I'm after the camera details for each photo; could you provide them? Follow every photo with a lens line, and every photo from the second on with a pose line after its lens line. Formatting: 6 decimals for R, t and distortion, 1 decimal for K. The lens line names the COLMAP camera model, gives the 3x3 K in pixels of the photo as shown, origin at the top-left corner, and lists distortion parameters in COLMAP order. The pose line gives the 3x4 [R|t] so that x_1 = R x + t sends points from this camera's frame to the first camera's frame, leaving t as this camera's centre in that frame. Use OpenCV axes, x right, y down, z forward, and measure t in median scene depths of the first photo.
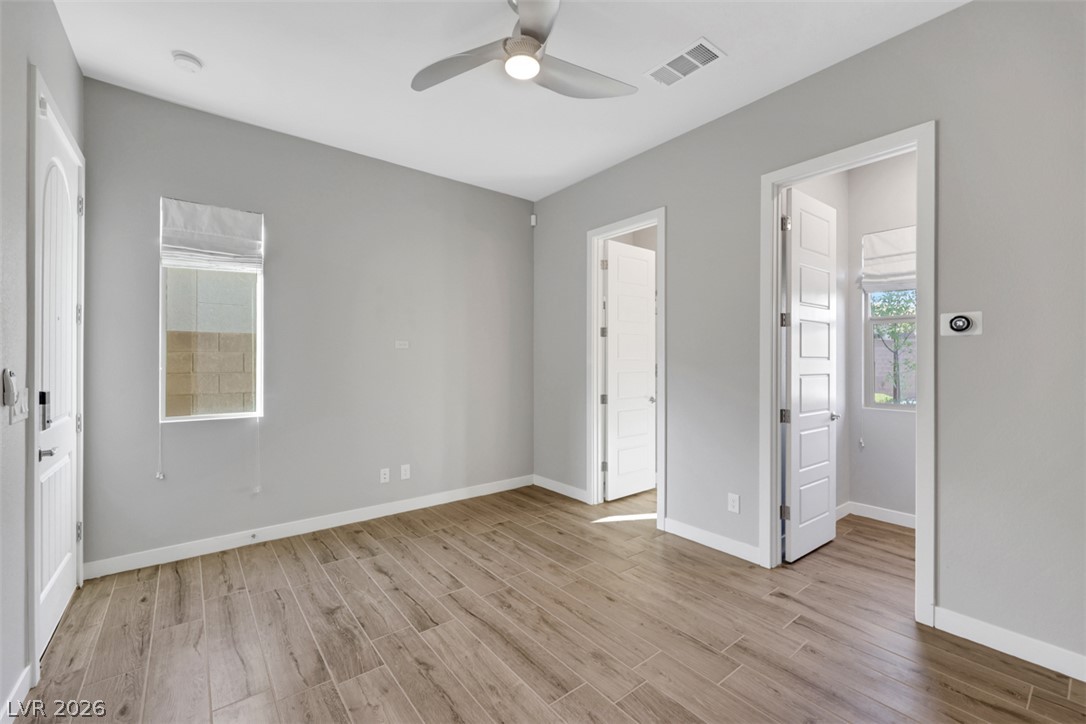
lens RADIAL K [[451.7, 0, 543.0], [0, 451.7, 362.0], [0, 0, 1]] dist [0.000042, 0.000061]
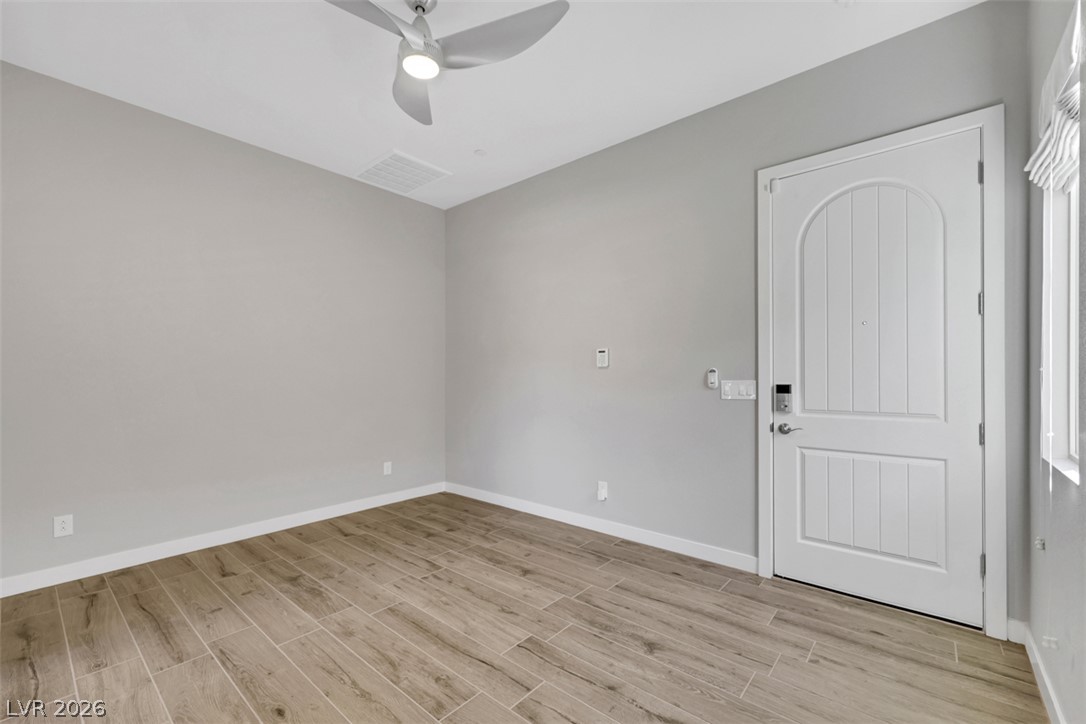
lens RADIAL K [[442.5, 0, 576.4], [0, 442.5, 376.6], [0, 0, 1]] dist [-0.001331, -0.000084]
pose [[-0.964734, 0.002633, -0.263212, -0.083762], [0.001709, 0.999992, 0.003740, 0.022367], [0.263219, 0.003158, -0.964731, 1.417147]]
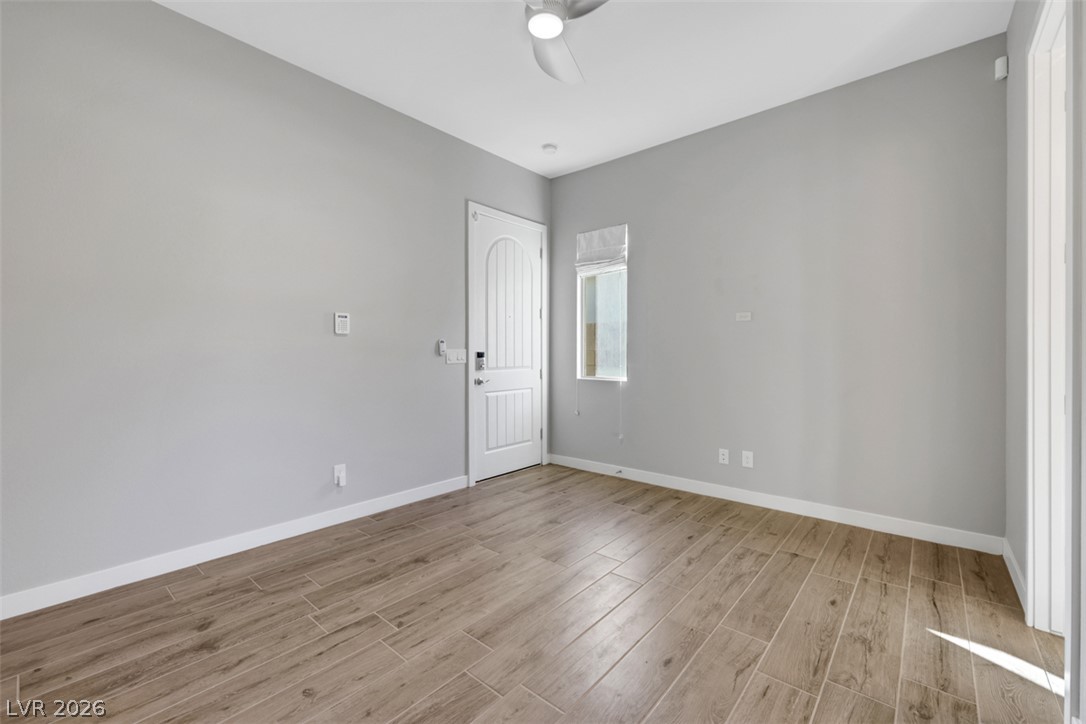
lens RADIAL K [[442.3, 0, 522.5], [0, 442.3, 352.9], [0, 0, 1]] dist [0.000228, 0.000069]
pose [[0.182378, 0.002368, -0.983226, 0.625256], [-0.001358, 0.999997, 0.002156, 0.042867], [0.983227, 0.000942, 0.182381, 0.536314]]
